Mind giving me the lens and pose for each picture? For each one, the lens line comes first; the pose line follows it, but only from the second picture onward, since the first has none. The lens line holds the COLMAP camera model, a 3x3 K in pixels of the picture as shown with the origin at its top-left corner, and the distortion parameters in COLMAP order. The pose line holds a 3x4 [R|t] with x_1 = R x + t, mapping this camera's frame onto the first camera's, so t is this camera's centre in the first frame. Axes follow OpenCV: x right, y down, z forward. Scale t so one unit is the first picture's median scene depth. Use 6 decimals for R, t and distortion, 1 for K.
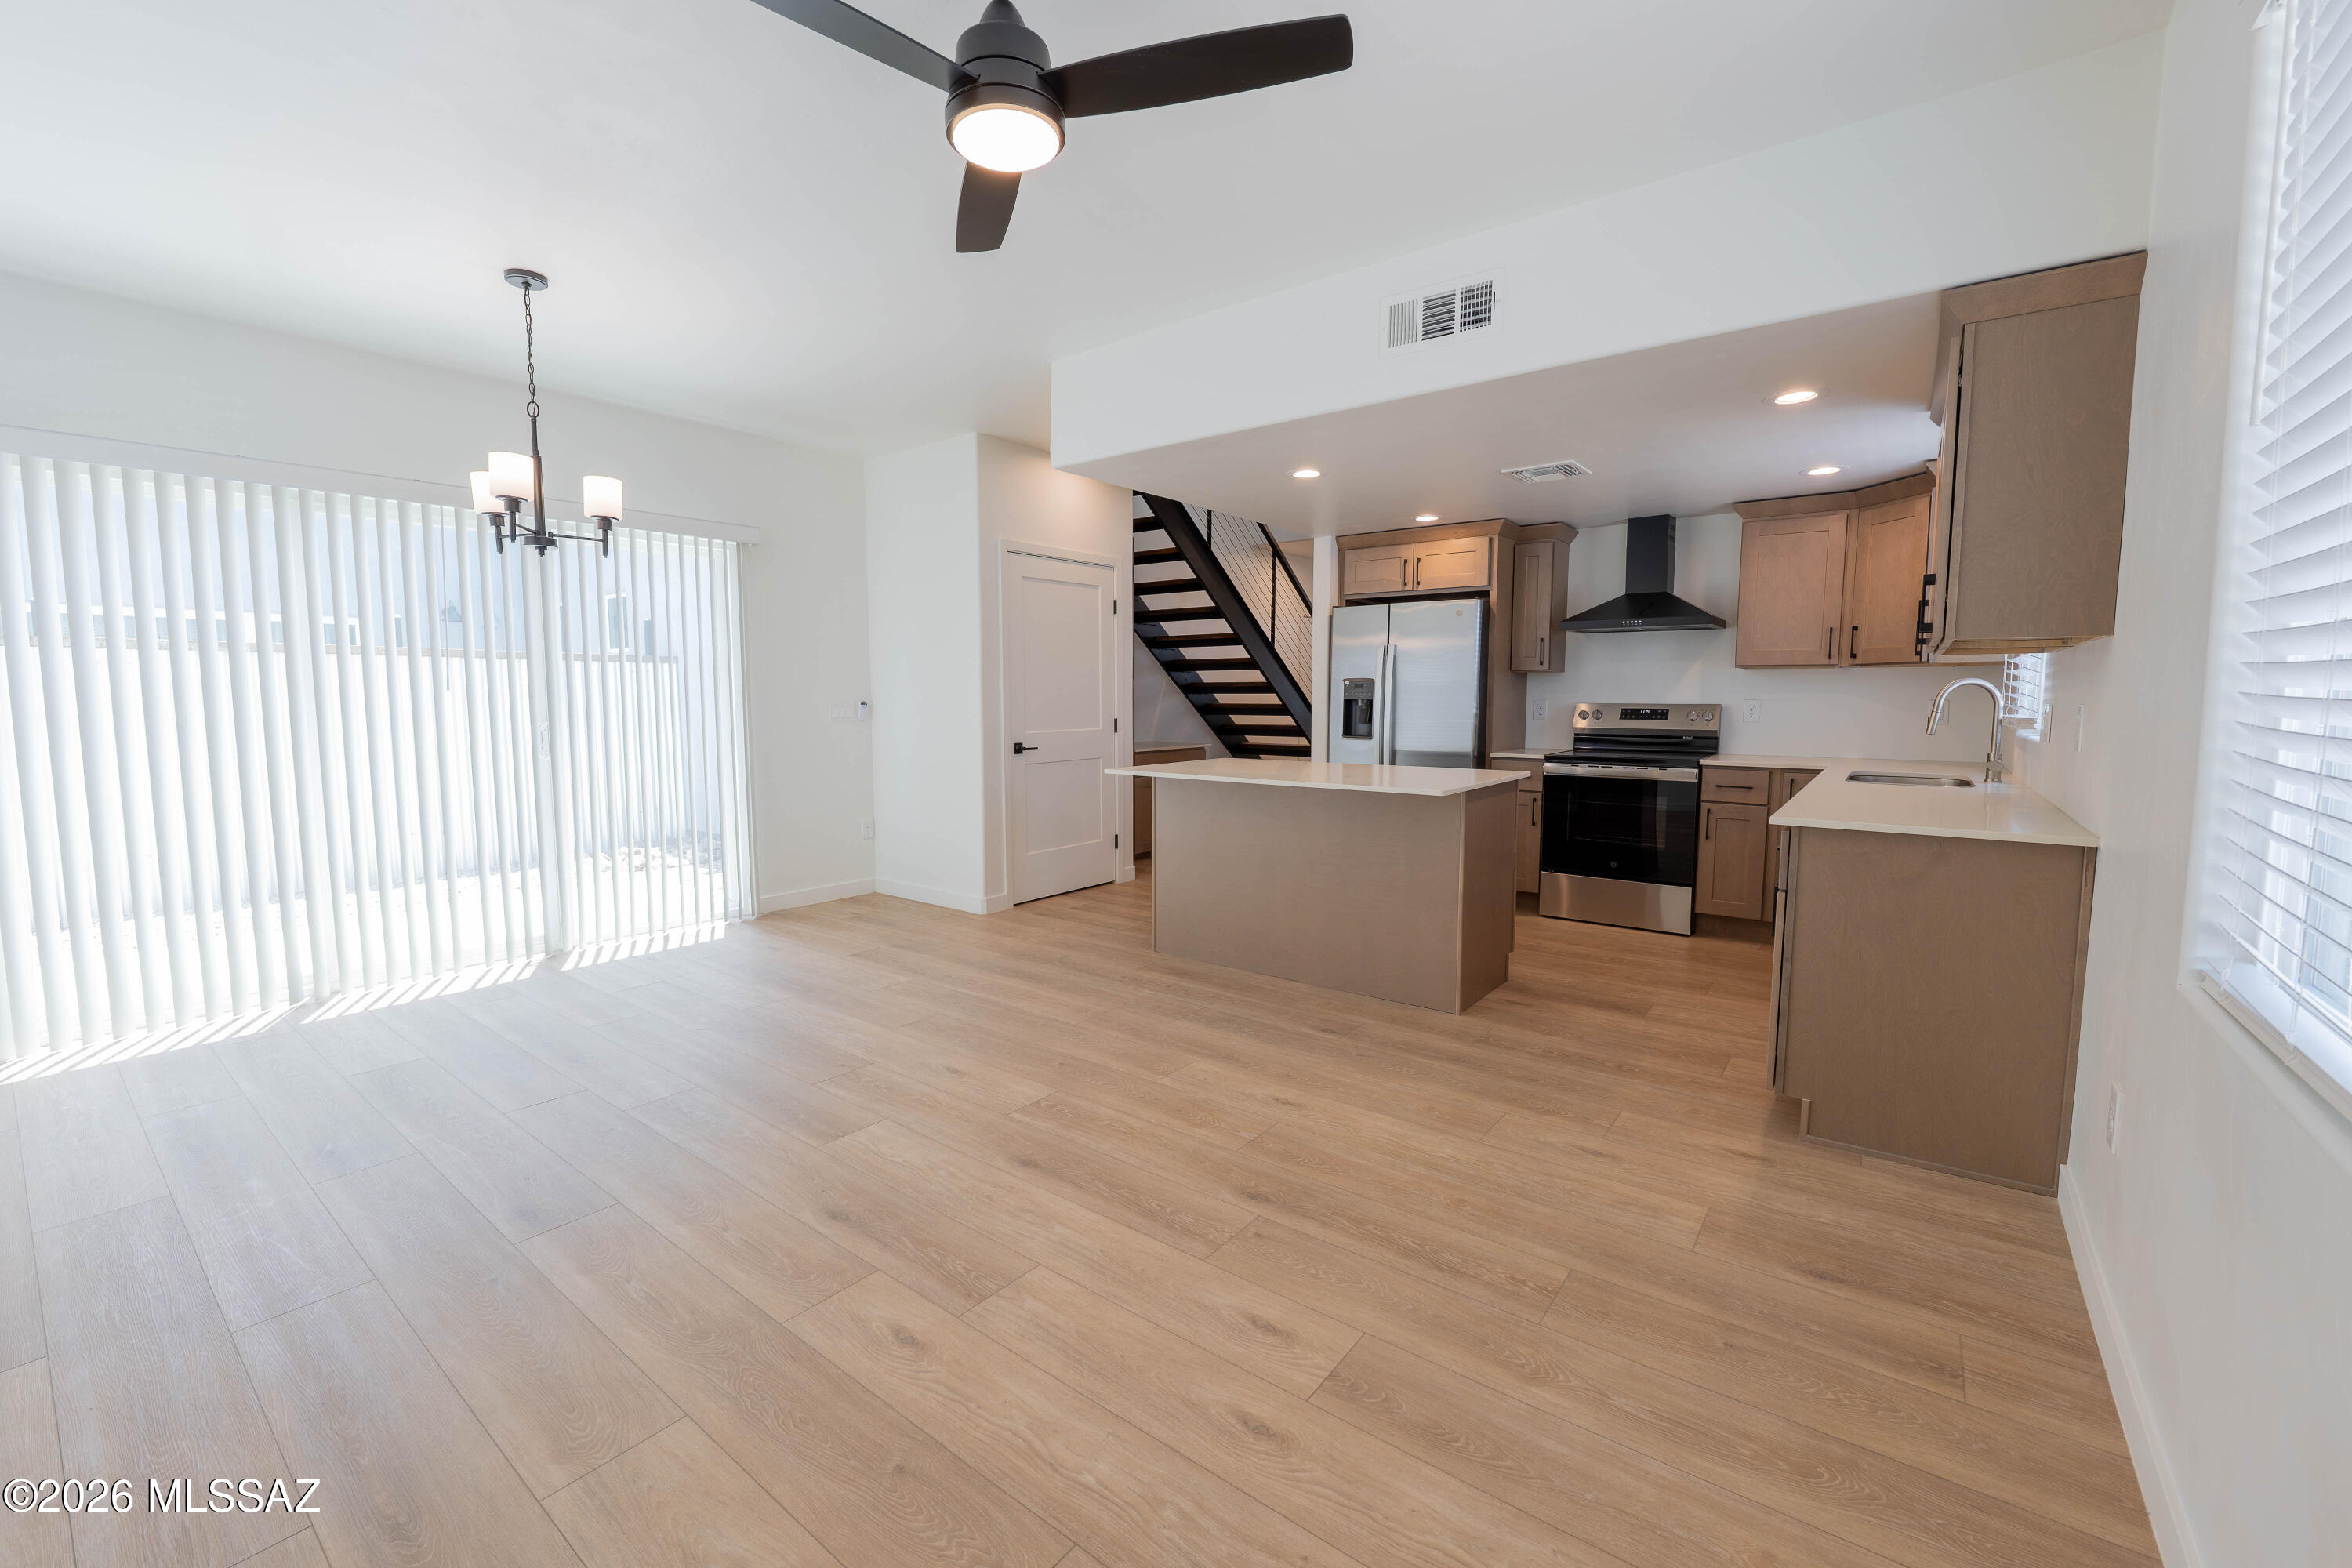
lens RADIAL K [[982.4, 0, 1181.4], [0, 982.4, 788.9], [0, 0, 1]] dist [-0.013840, 0.000142]
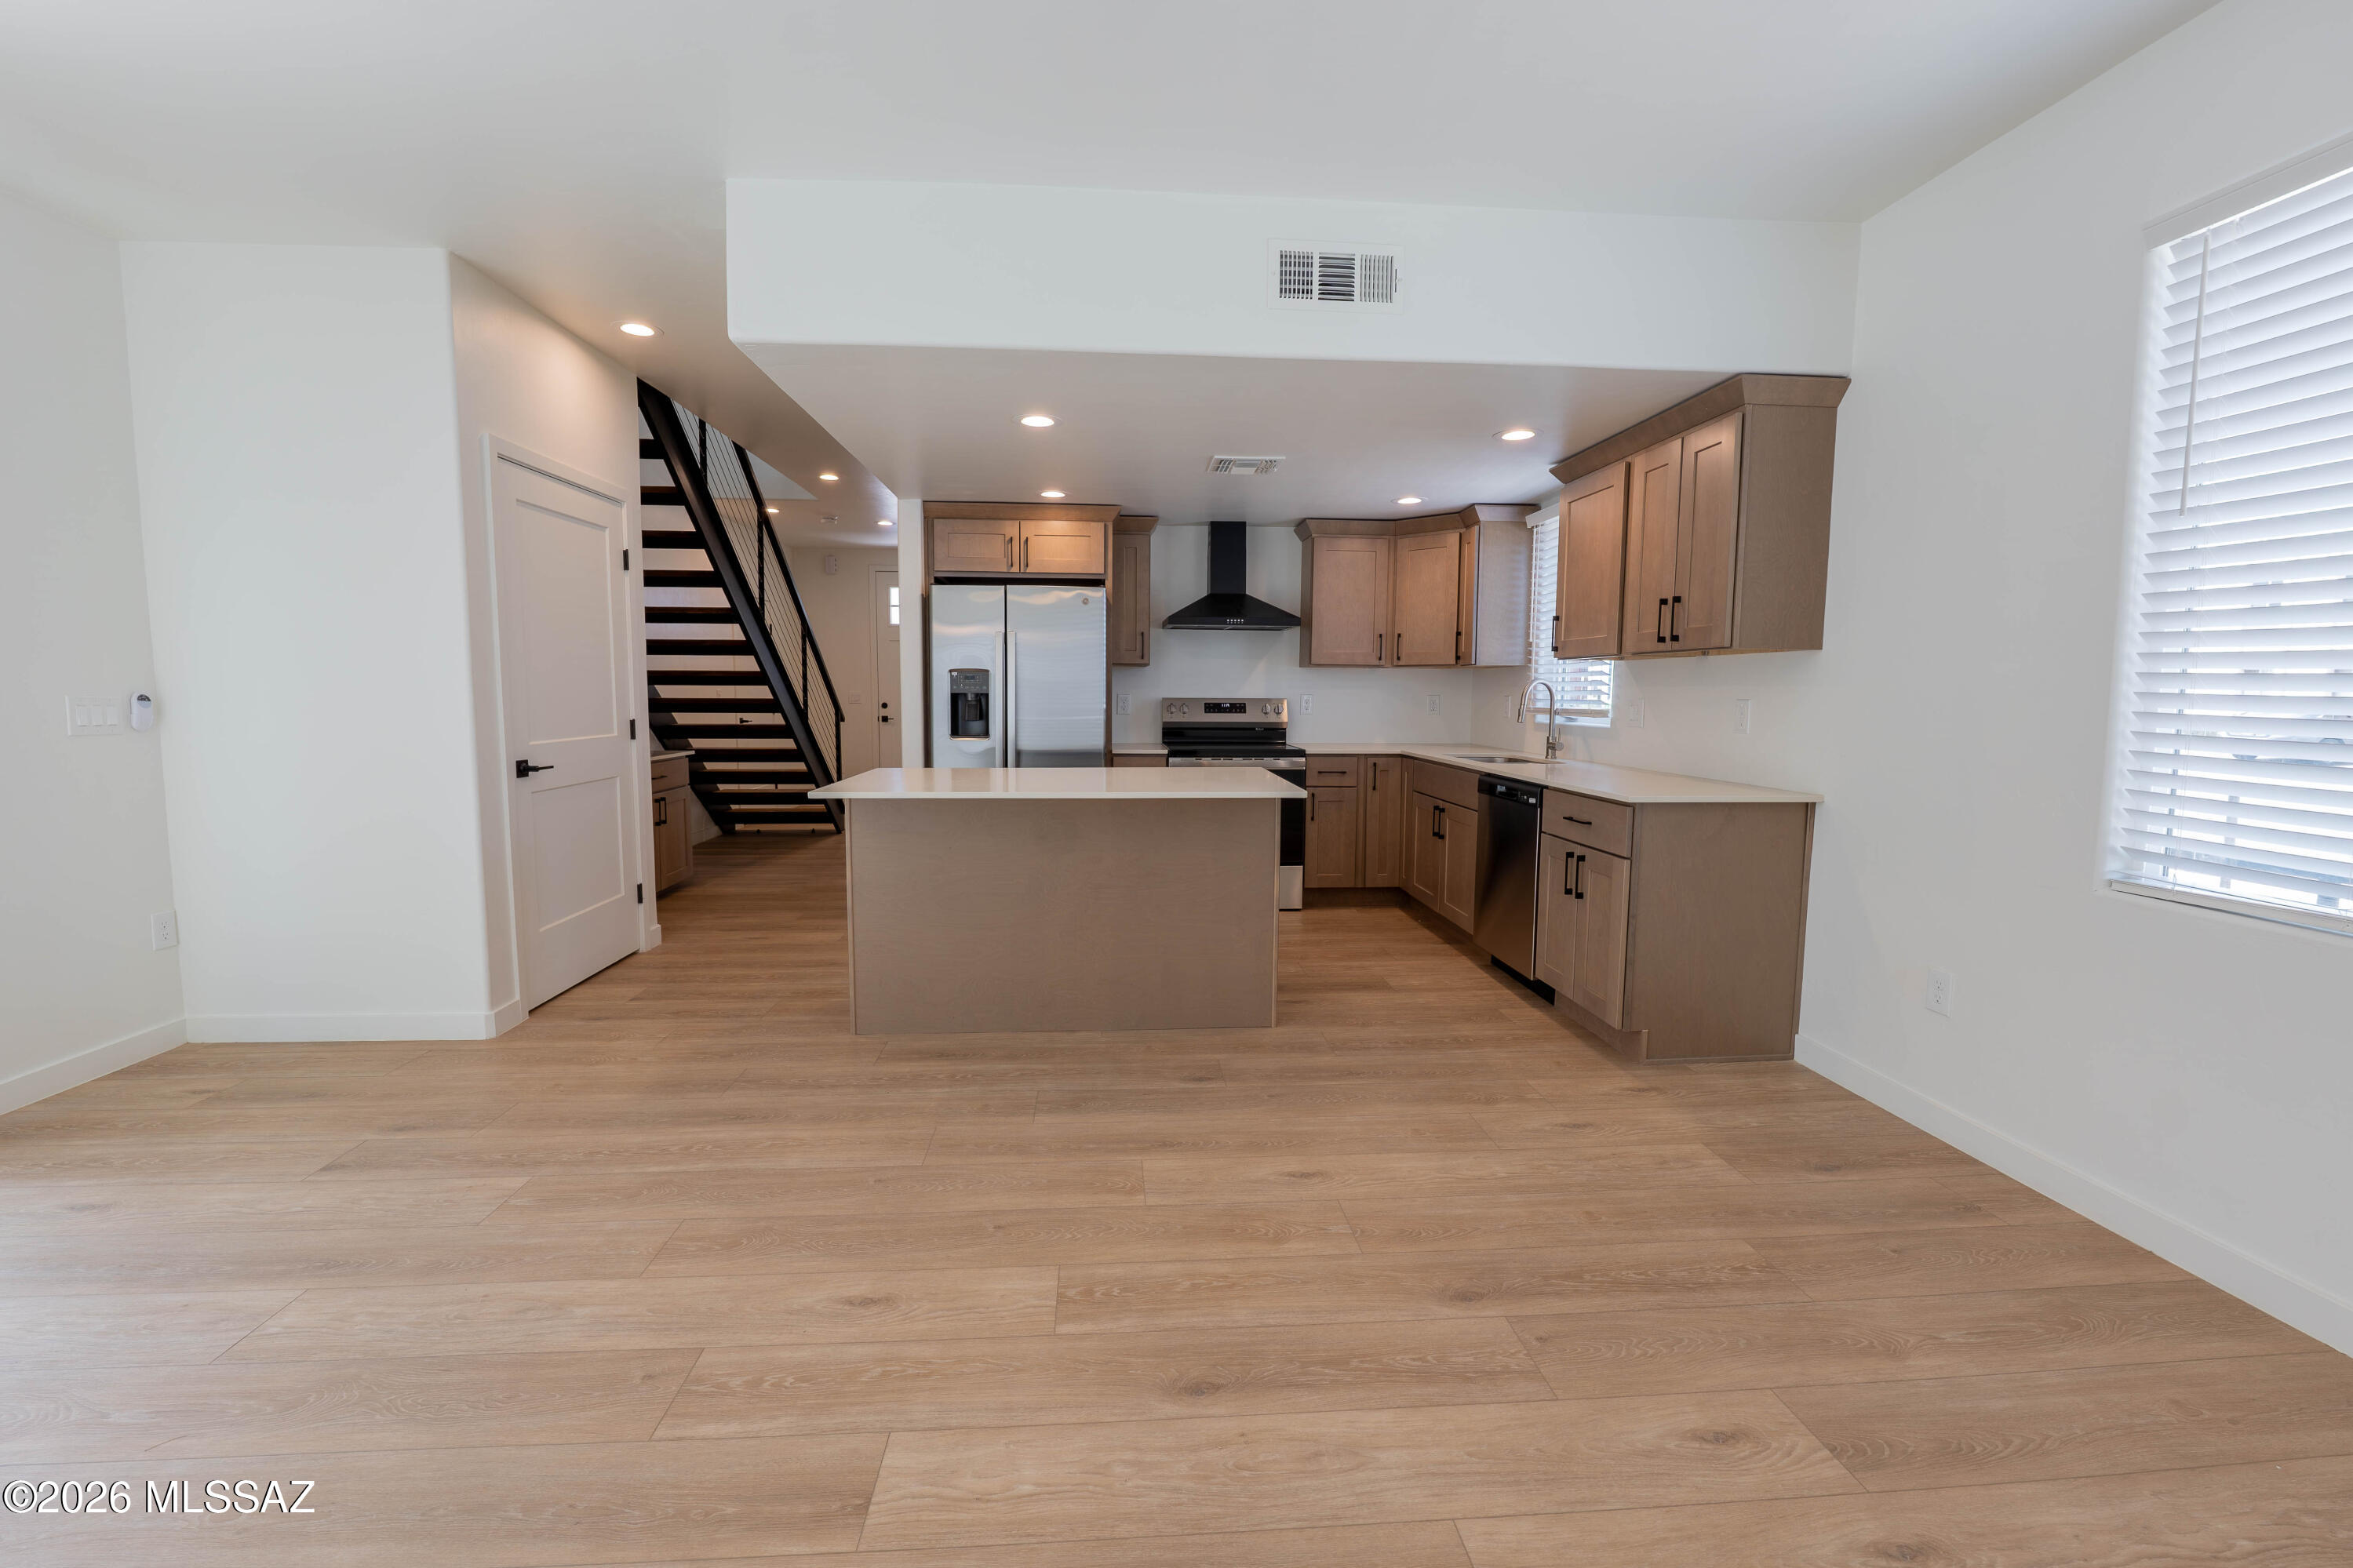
lens RADIAL K [[982.7, 0, 1181.9], [0, 982.7, 788.9], [0, 0, 1]] dist [-0.013840, 0.000142]
pose [[0.736604, -0.061902, 0.673486, -0.409387], [0.057603, 0.997926, 0.028721, -0.031911], [-0.673867, 0.017639, 0.738642, 0.354068]]
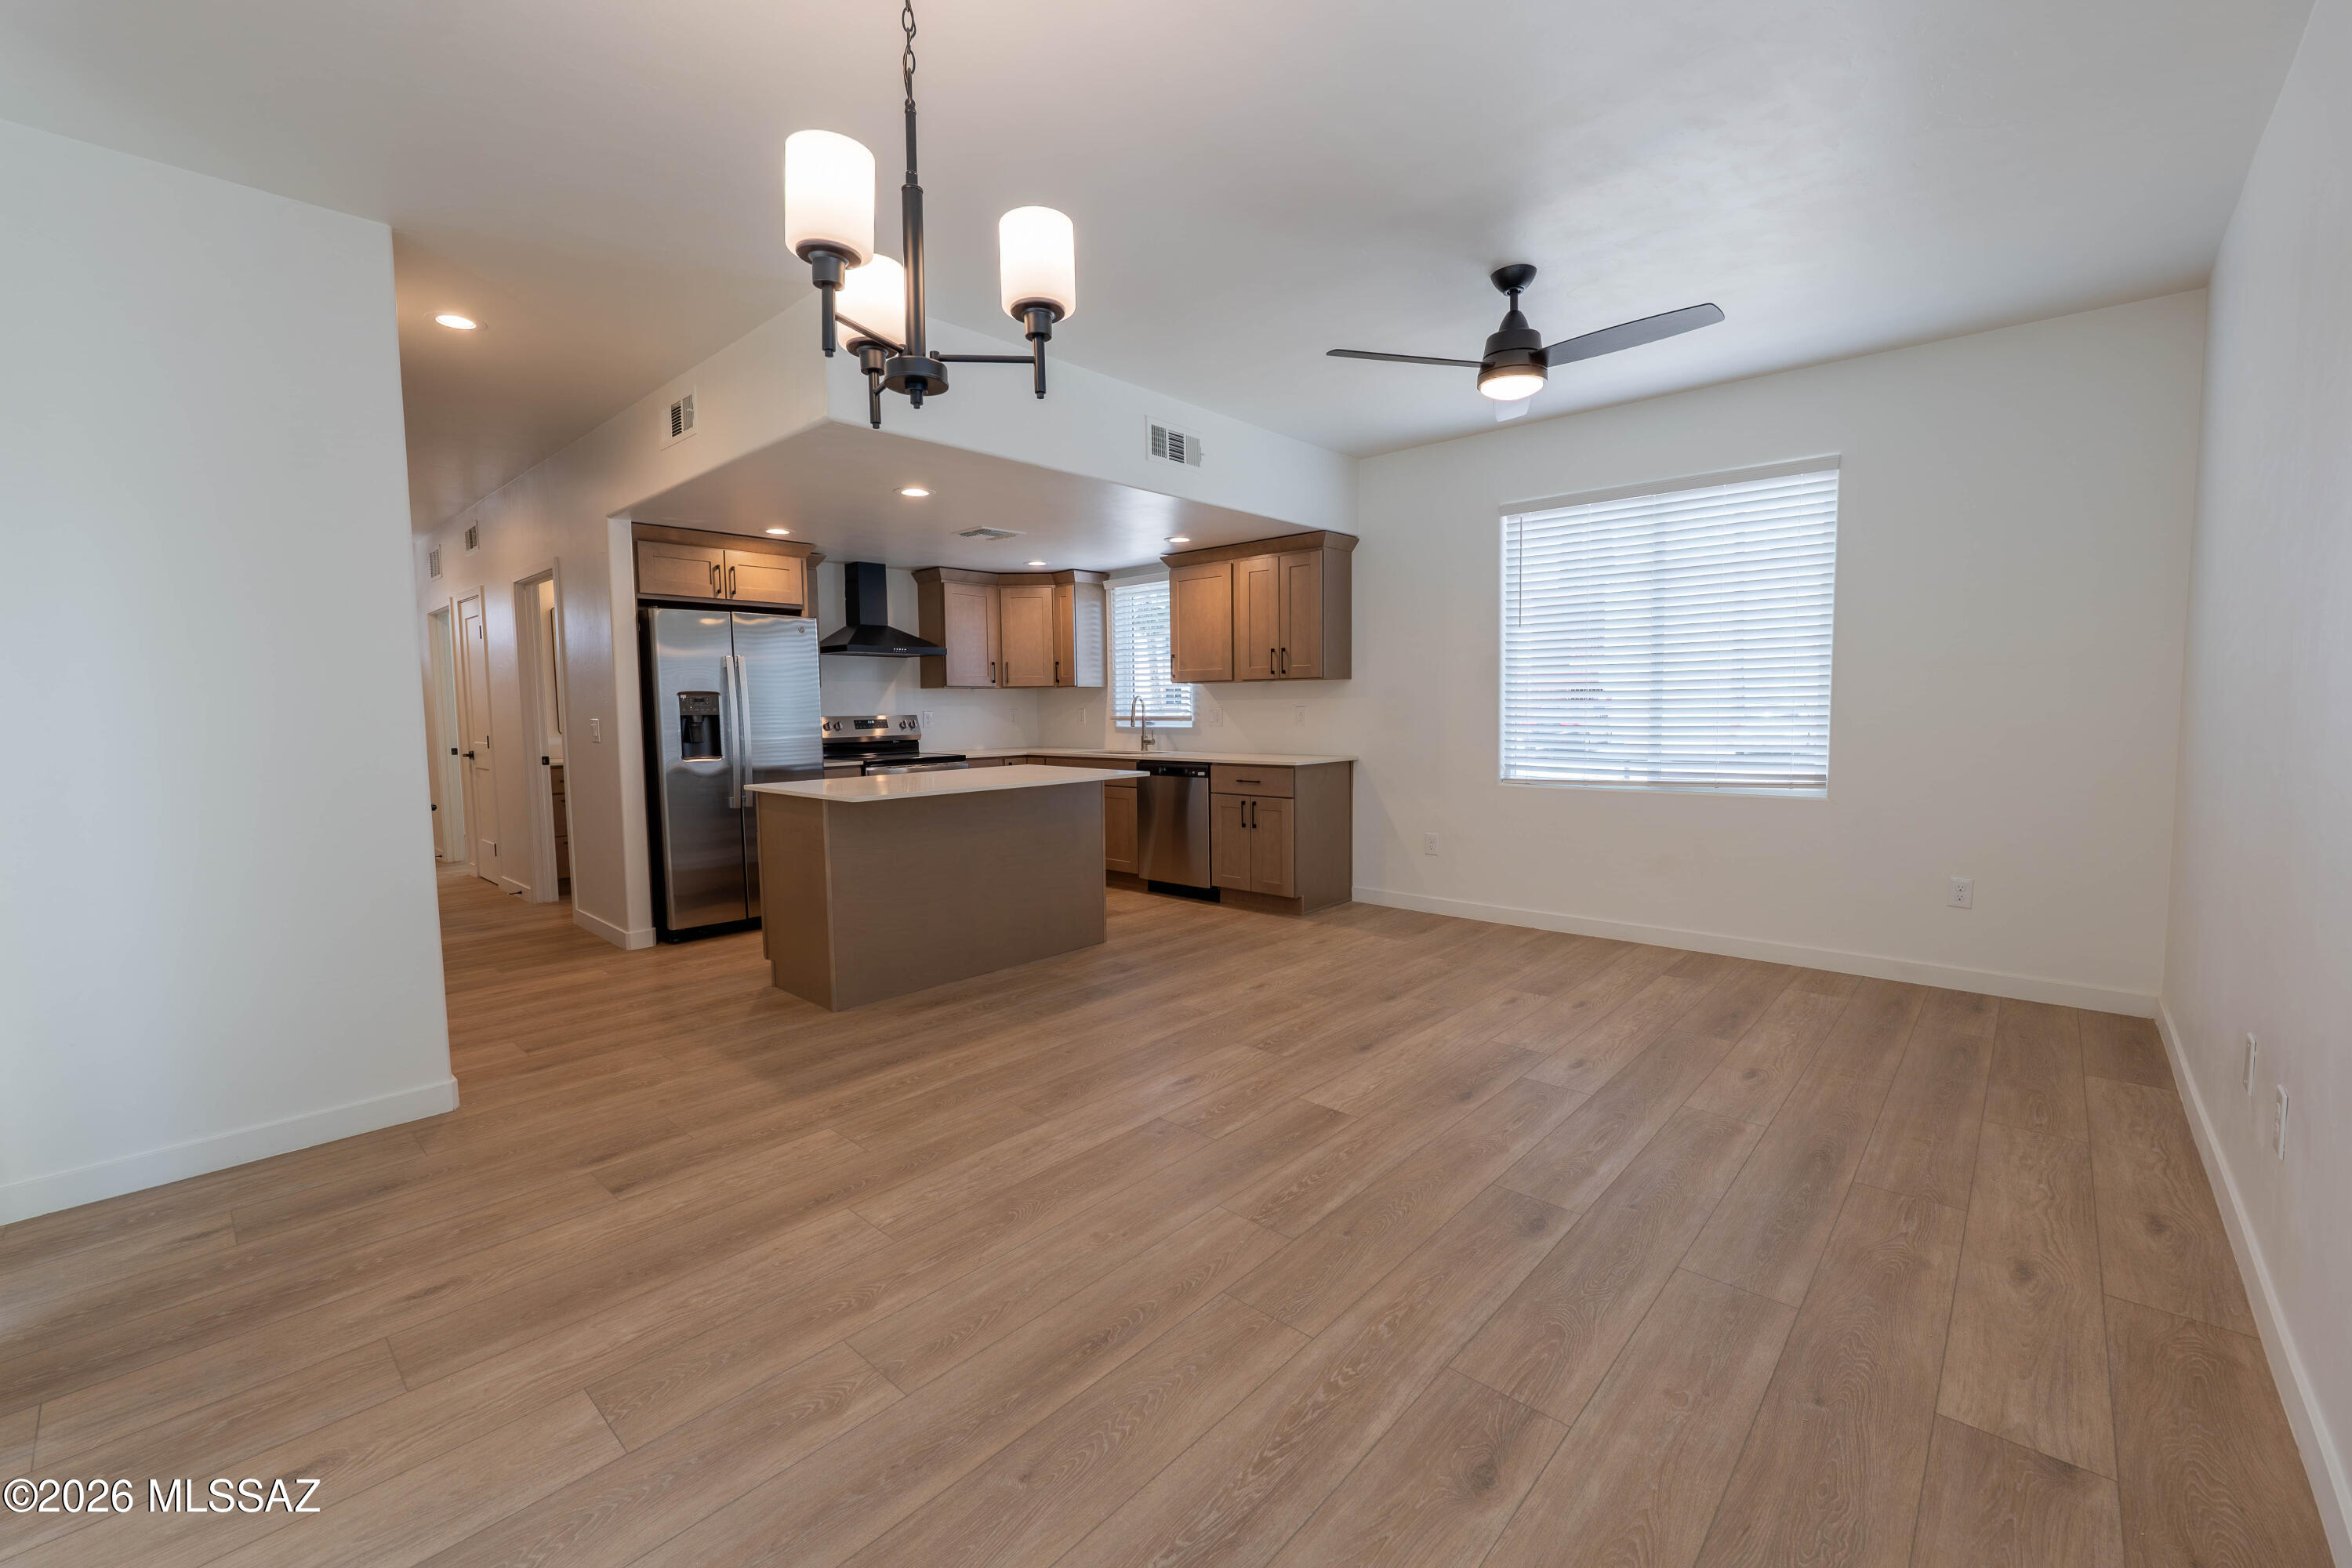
lens RADIAL K [[982.4, 0, 1181.4], [0, 982.4, 788.9], [0, 0, 1]] dist [-0.013840, 0.000142]
pose [[0.052337, -0.082979, 0.995176, -1.031691], [0.107013, 0.991270, 0.077026, -0.070706], [-0.992879, 0.102465, 0.060760, 0.789037]]
